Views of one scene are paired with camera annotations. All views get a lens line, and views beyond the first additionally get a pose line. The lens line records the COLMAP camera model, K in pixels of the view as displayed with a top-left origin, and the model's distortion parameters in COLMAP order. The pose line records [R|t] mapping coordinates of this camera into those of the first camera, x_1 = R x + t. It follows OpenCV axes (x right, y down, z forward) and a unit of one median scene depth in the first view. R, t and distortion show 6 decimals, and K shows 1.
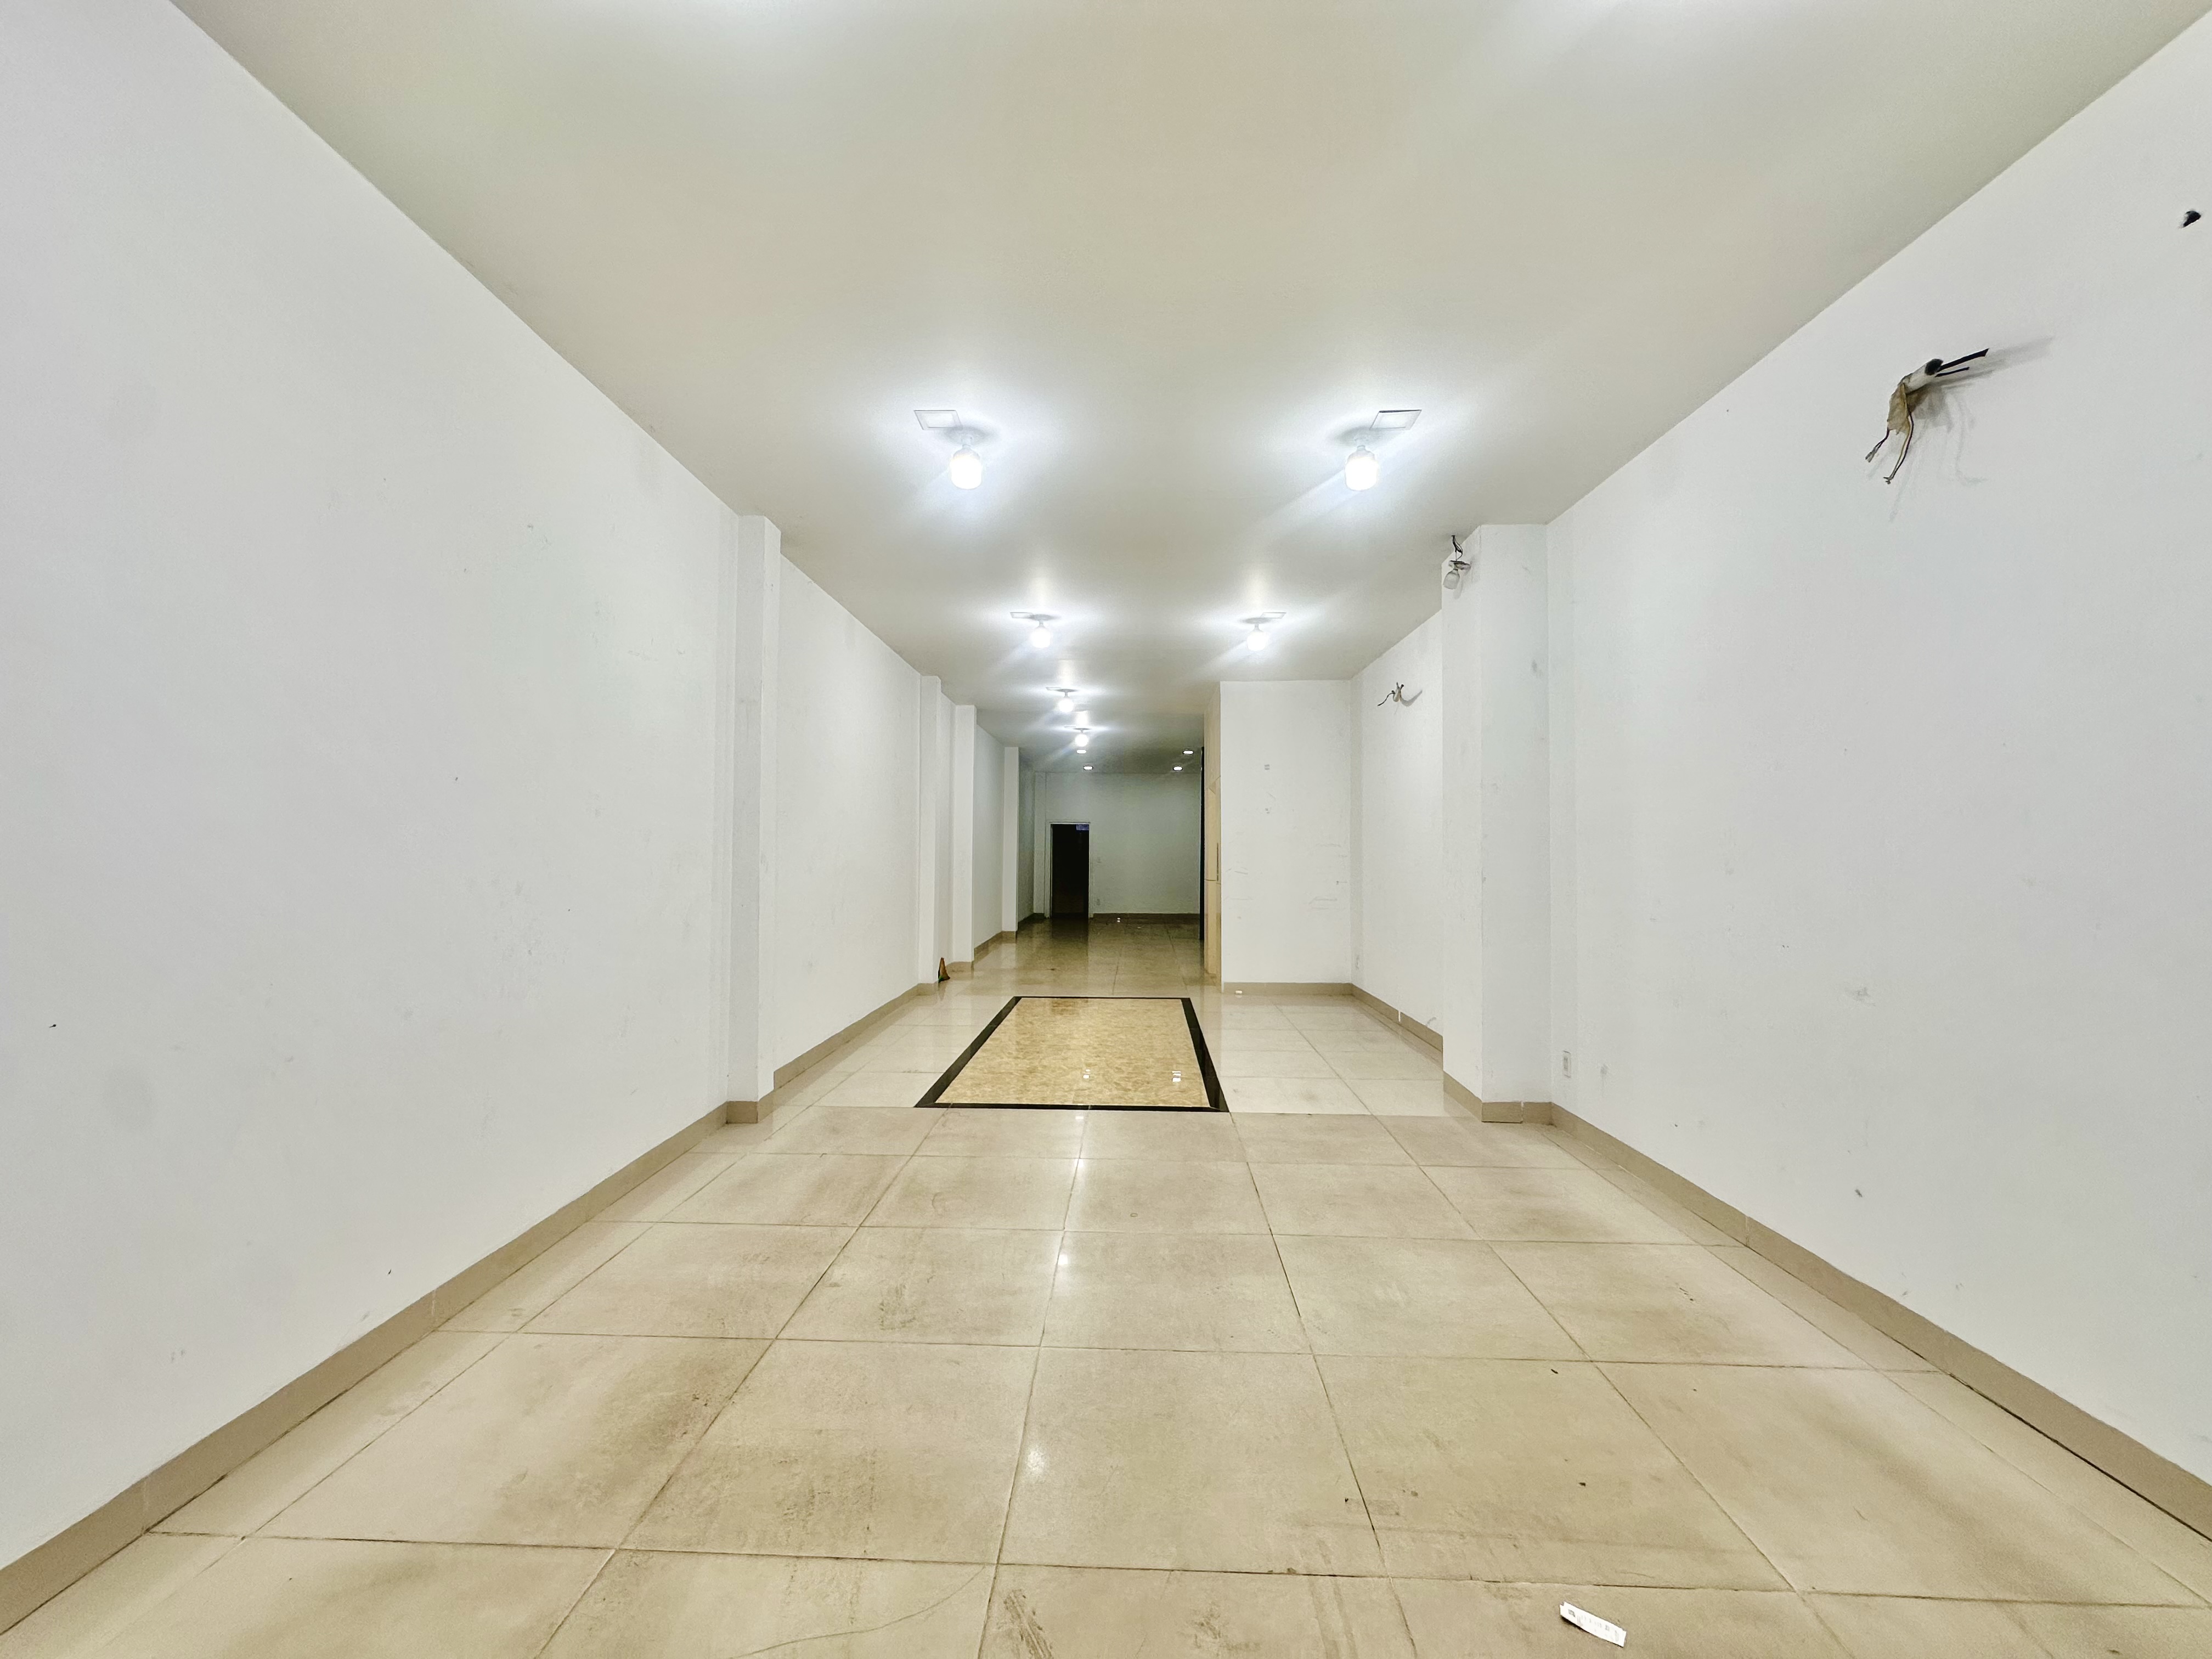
lens RADIAL K [[882.7, 0, 1108.4], [0, 882.7, 826.2], [0, 0, 1]] dist [-0.004567, 0.000199]
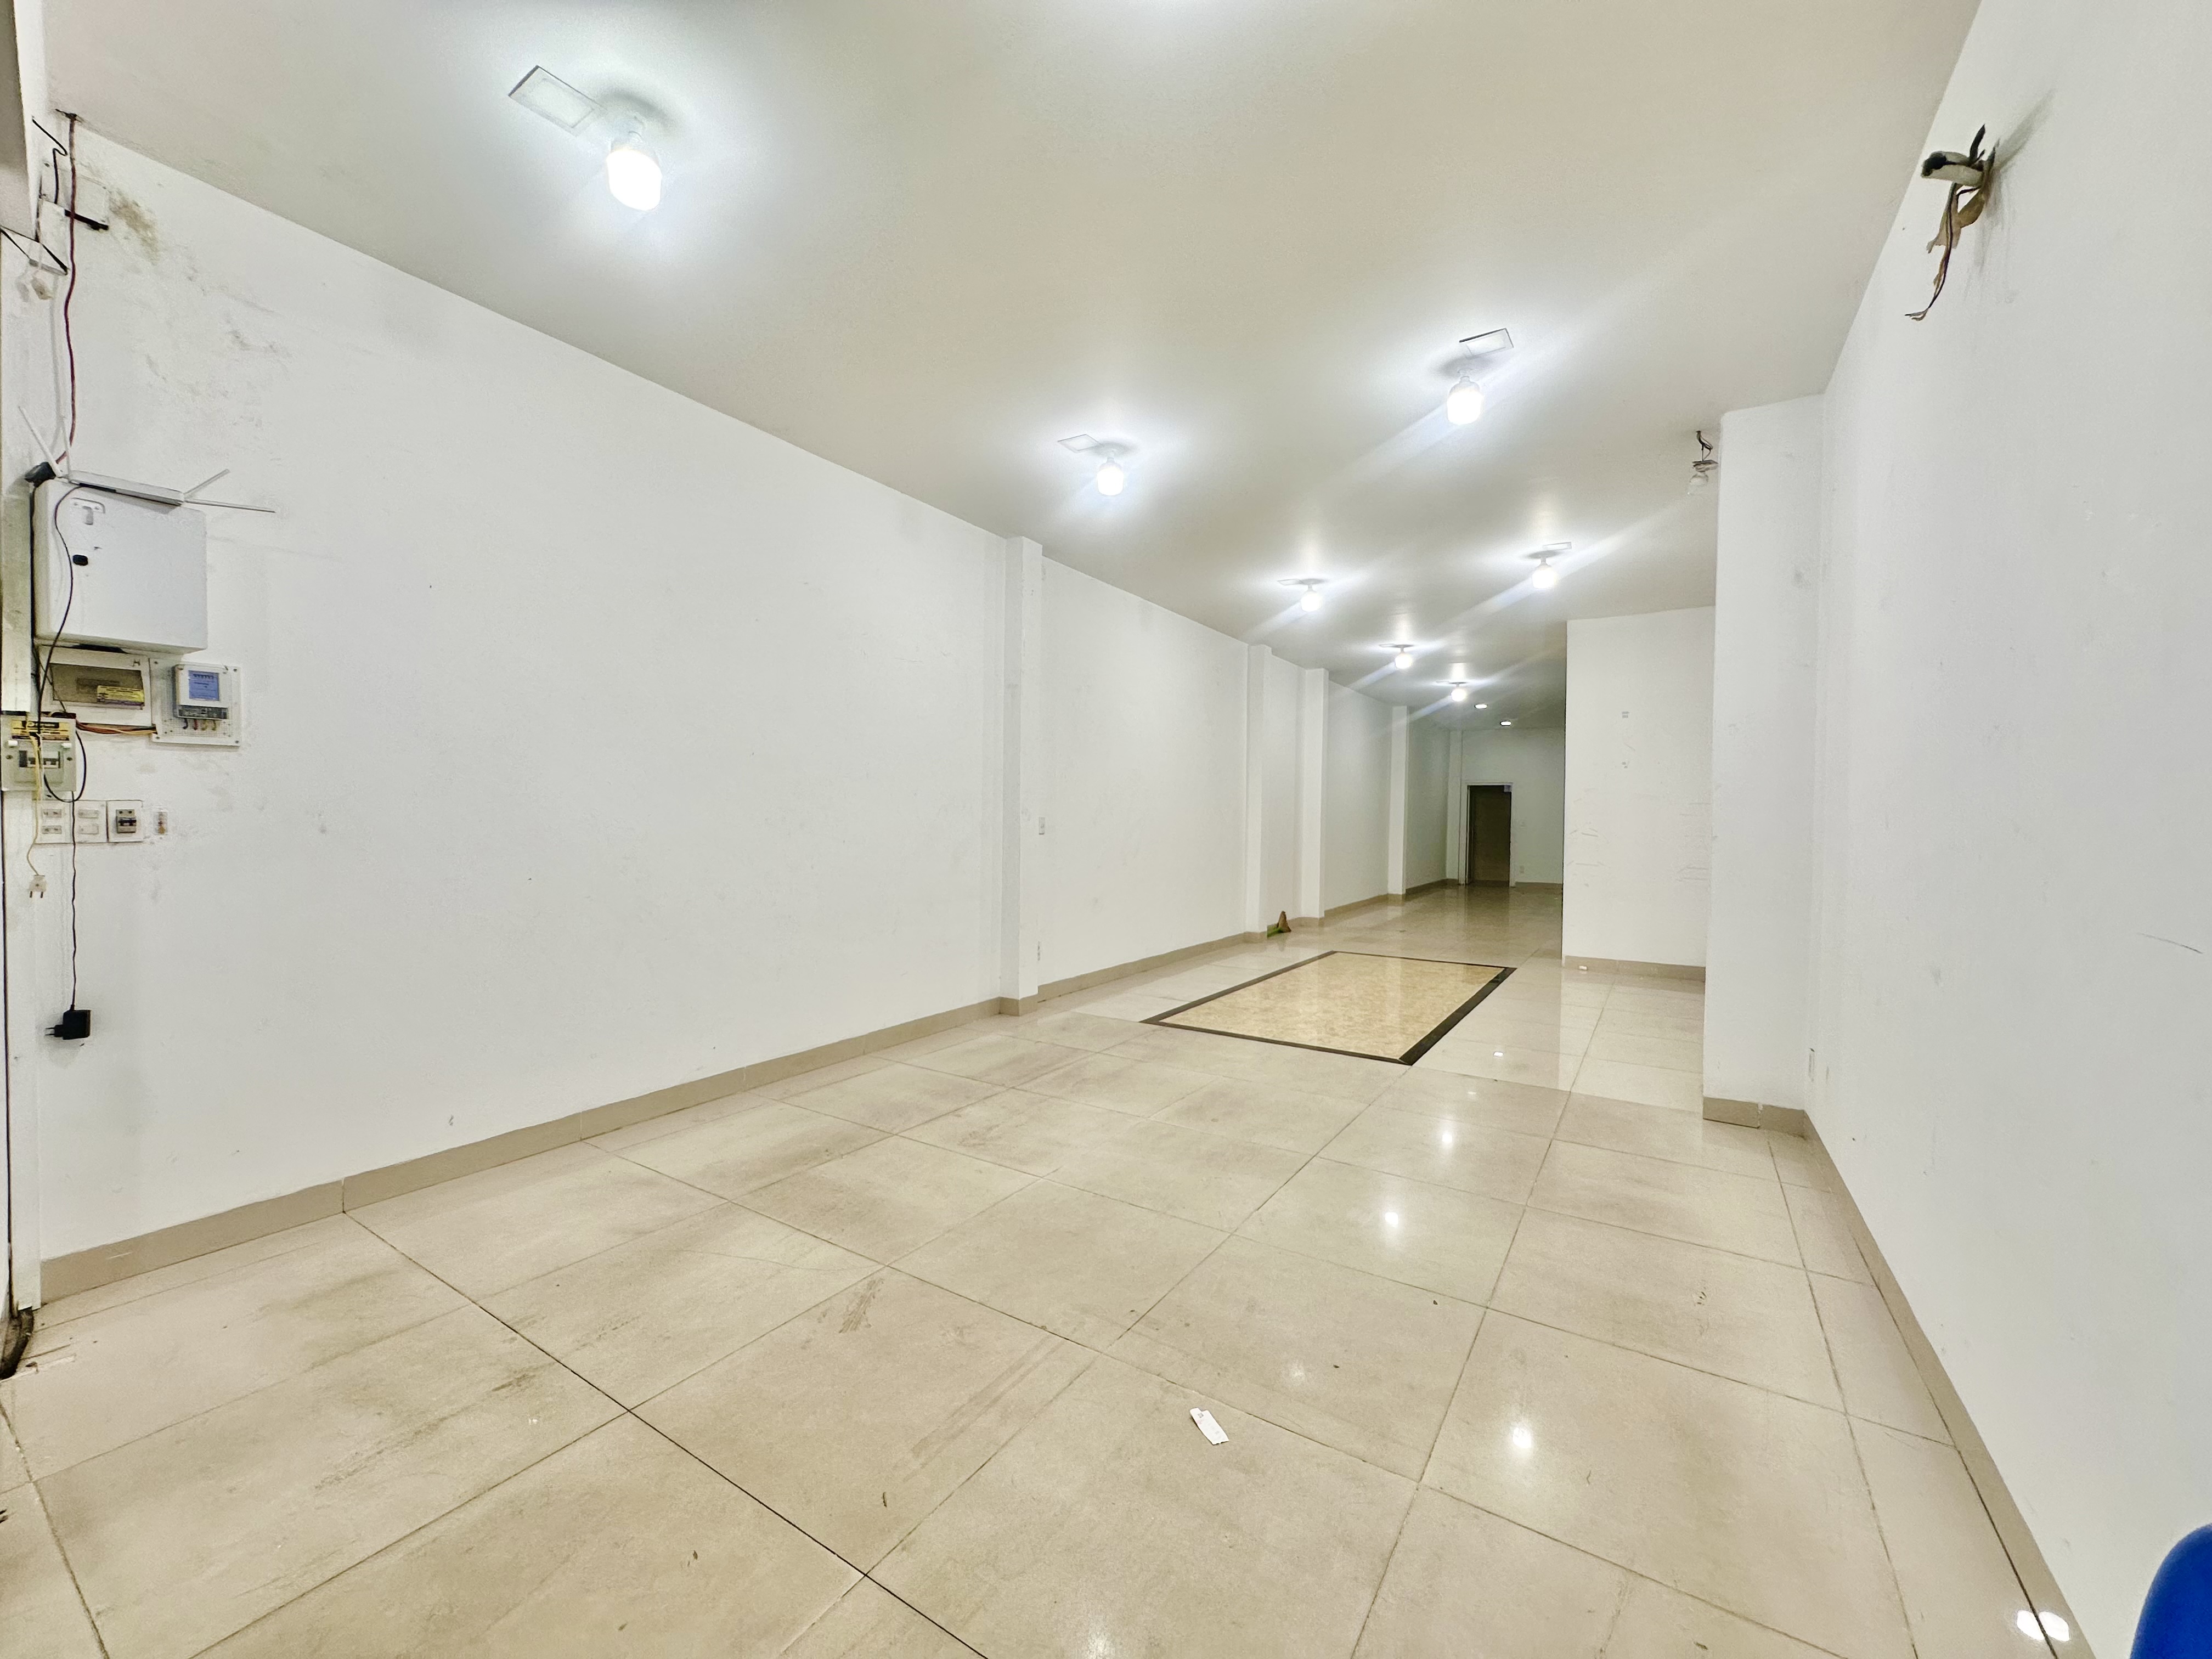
lens RADIAL K [[883.9, 0, 1106.0], [0, 883.9, 829.5], [0, 0, 1]] dist [-0.005000, 0.000124]
pose [[0.859269, 0.014462, -0.511319, 0.421869], [0.007828, 0.999111, 0.041413, 0.014390], [0.511463, -0.039587, 0.858393, -0.033430]]
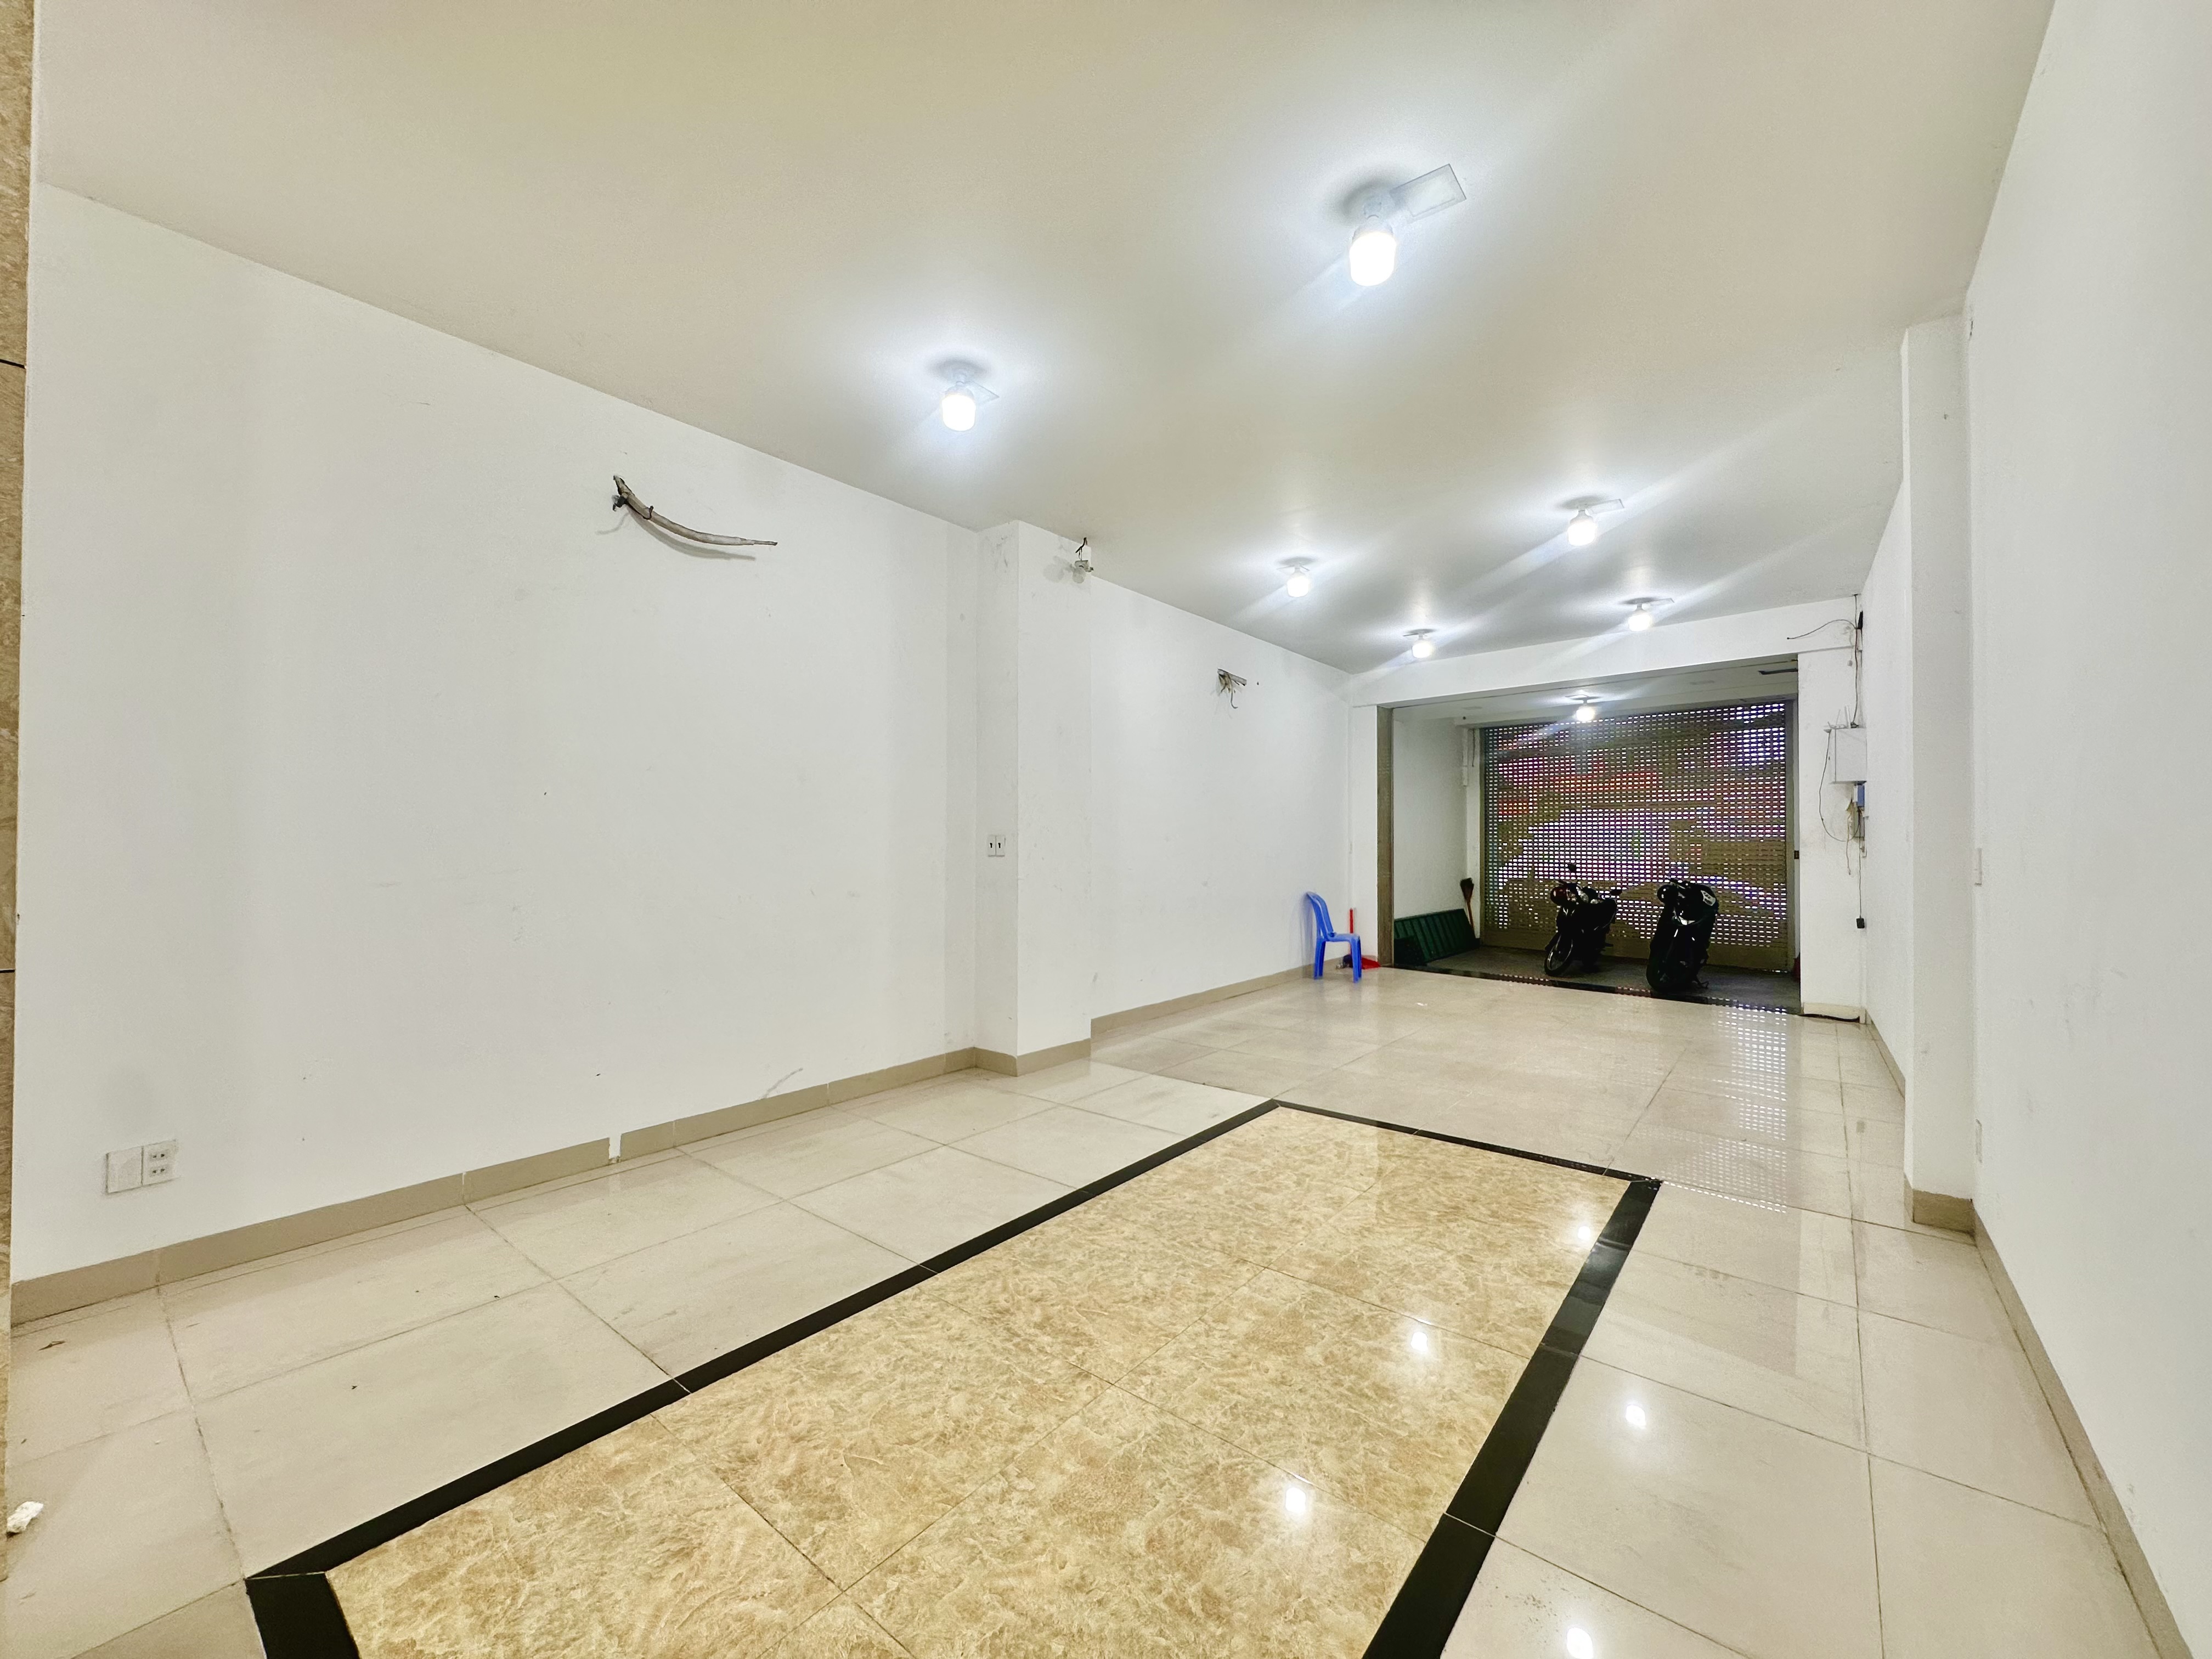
lens RADIAL K [[882.7, 0, 1108.4], [0, 882.7, 826.2], [0, 0, 1]] dist [-0.004567, 0.000199]
pose [[-0.803269, 0.003865, 0.595604, -0.352211], [-0.026548, 0.998753, -0.042285, 0.090699], [-0.595025, -0.049778, -0.802164, 2.288872]]
